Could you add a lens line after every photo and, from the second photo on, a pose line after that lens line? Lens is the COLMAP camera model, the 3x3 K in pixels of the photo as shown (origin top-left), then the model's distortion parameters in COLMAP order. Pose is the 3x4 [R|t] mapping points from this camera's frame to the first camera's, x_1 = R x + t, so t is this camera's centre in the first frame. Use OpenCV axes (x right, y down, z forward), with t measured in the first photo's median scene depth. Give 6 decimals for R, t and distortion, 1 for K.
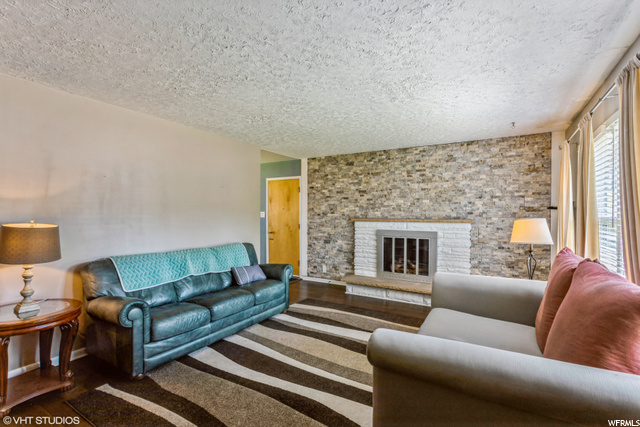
lens RADIAL K [[306.9, 0, 321.9], [0, 306.9, 211.6], [0, 0, 1]] dist [-0.011194, 0.000101]
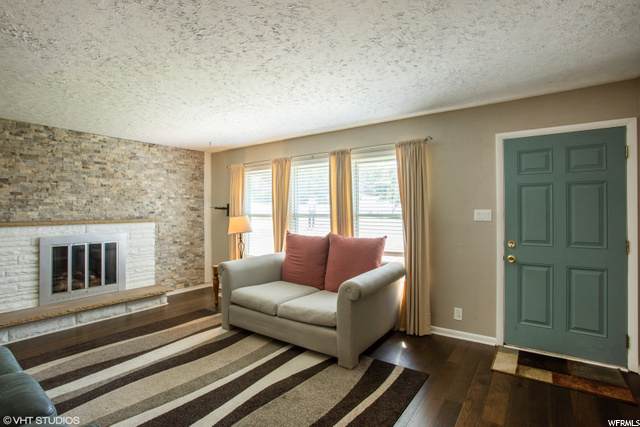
lens RADIAL K [[306.9, 0, 321.9], [0, 306.9, 211.6], [0, 0, 1]] dist [-0.011194, 0.000101]
pose [[0.083092, -0.006752, 0.996519, -0.494987], [0.002013, 0.999976, 0.006608, -0.003871], [-0.996540, 0.001457, 0.083103, 0.329600]]
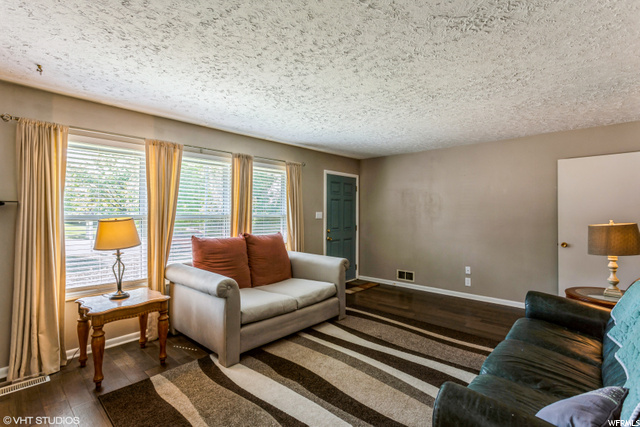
lens RADIAL K [[306.9, 0, 321.9], [0, 306.9, 211.6], [0, 0, 1]] dist [-0.011194, 0.000101]
pose [[-0.974923, 0.000383, 0.222542, -0.071900], [-0.001284, 0.999972, -0.007346, 0.003546], [-0.222539, -0.007447, -0.974895, 1.140376]]
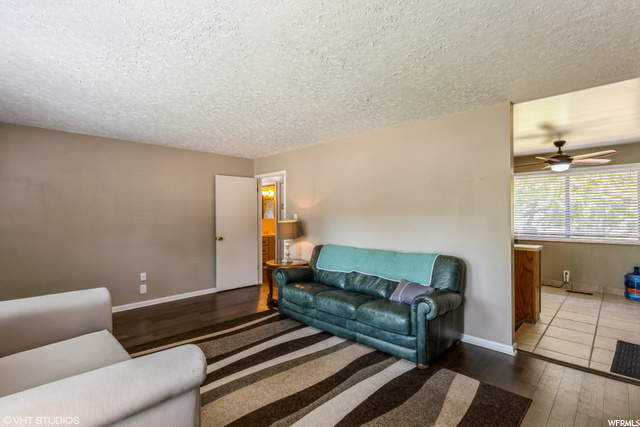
lens RADIAL K [[306.9, 0, 321.9], [0, 306.9, 211.6], [0, 0, 1]] dist [-0.011194, 0.000101]
pose [[-0.234125, -0.009763, -0.972158, 0.474846], [0.009817, 0.999875, -0.012405, 0.005062], [0.972157, -0.012448, -0.233999, 0.809838]]
